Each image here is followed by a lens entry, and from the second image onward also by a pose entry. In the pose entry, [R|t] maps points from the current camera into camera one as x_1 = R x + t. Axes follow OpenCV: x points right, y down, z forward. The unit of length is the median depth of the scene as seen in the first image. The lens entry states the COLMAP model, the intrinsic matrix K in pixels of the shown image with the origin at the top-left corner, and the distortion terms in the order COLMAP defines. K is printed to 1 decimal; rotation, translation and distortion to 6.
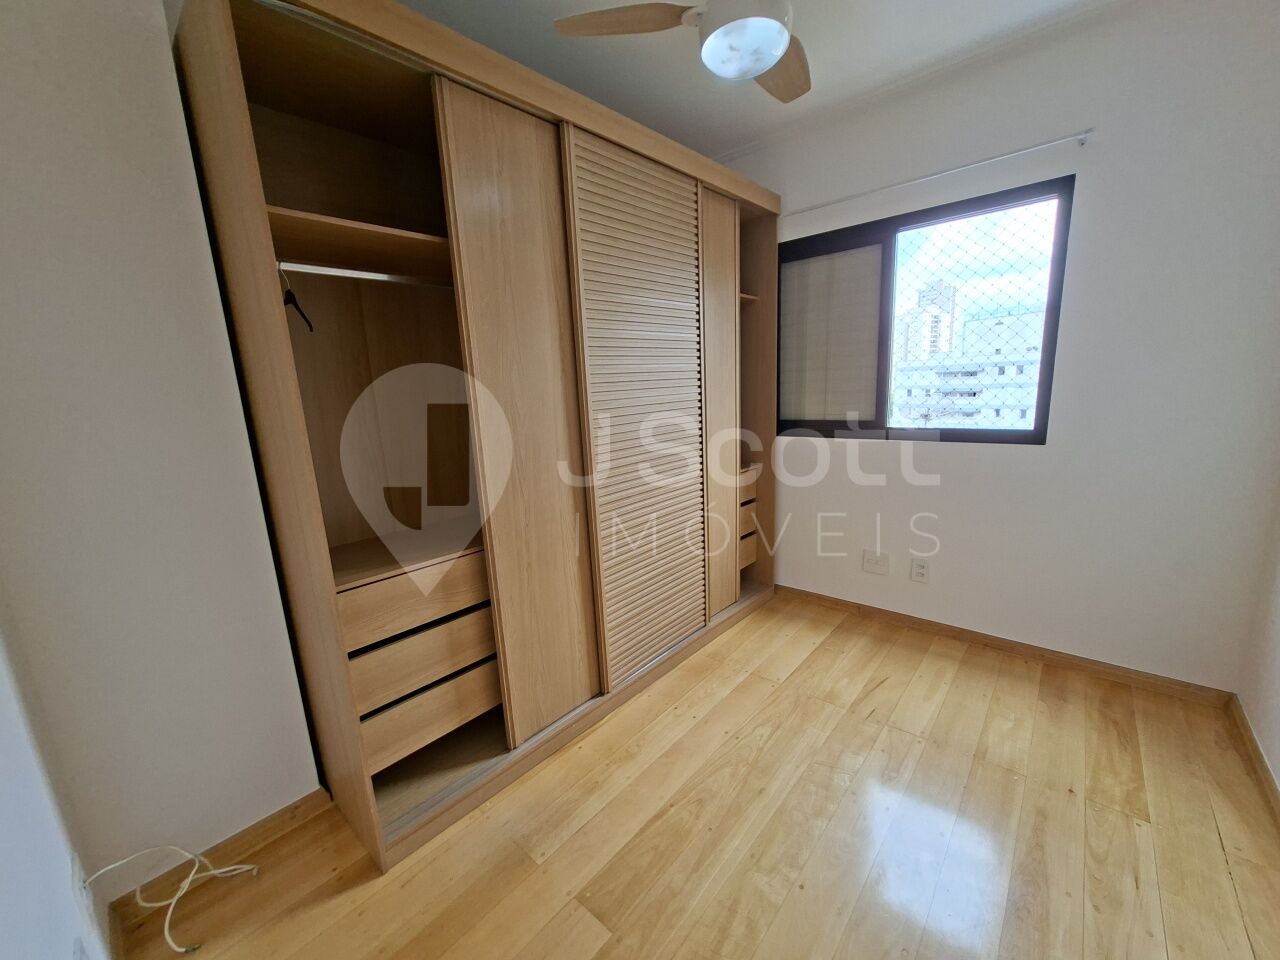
lens RADIAL K [[504.7, 0, 648.5], [0, 504.7, 487.2], [0, 0, 1]] dist [-0.003163, -0.000008]
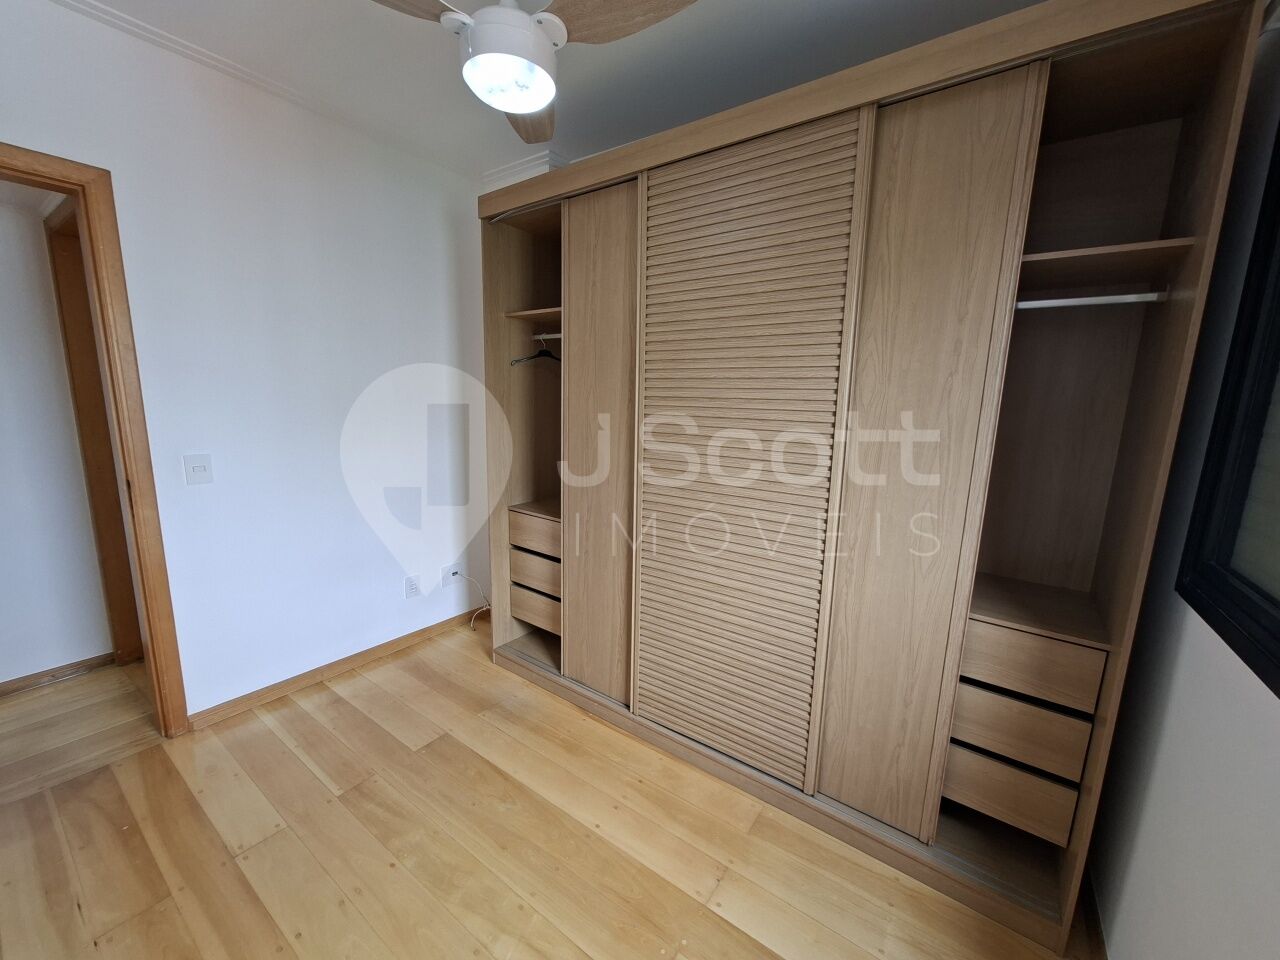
lens RADIAL K [[504.7, 0, 647.6], [0, 504.7, 499.2], [0, 0, 1]] dist [-0.003163, -0.000008]
pose [[0.093563, 0.232476, -0.968091, 0.960530], [-0.240442, 0.948852, 0.204617, -0.263699], [0.966144, 0.213625, 0.144675, 0.930353]]
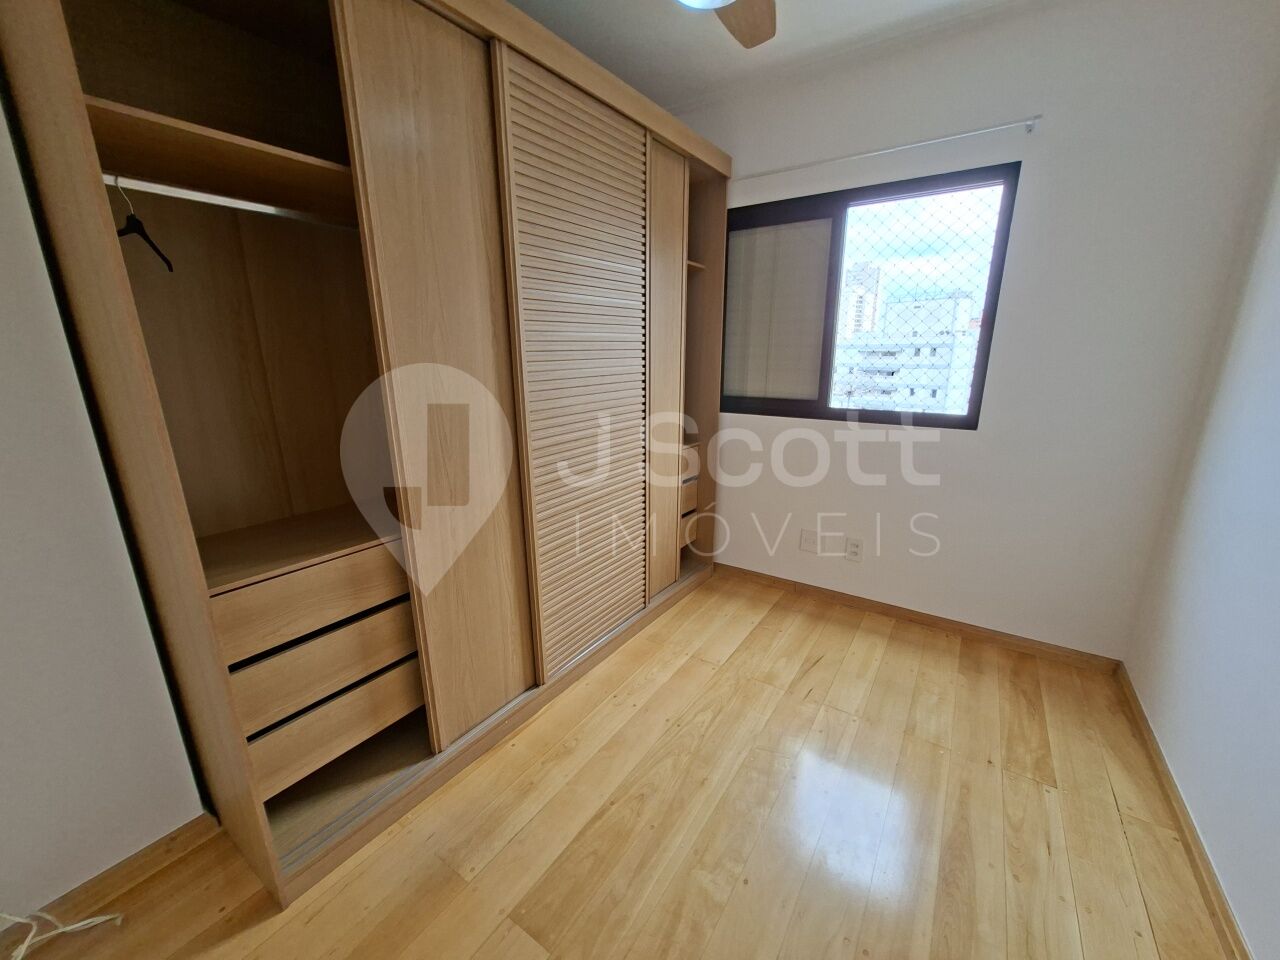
lens RADIAL K [[504.7, 0, 651.2], [0, 504.7, 484.9], [0, 0, 1]] dist [-0.003163, -0.000008]
pose [[0.990799, 0.008715, 0.135060, -0.013752], [-0.016510, 0.998254, 0.056708, -0.024451], [-0.134330, -0.058416, 0.989213, 0.074695]]
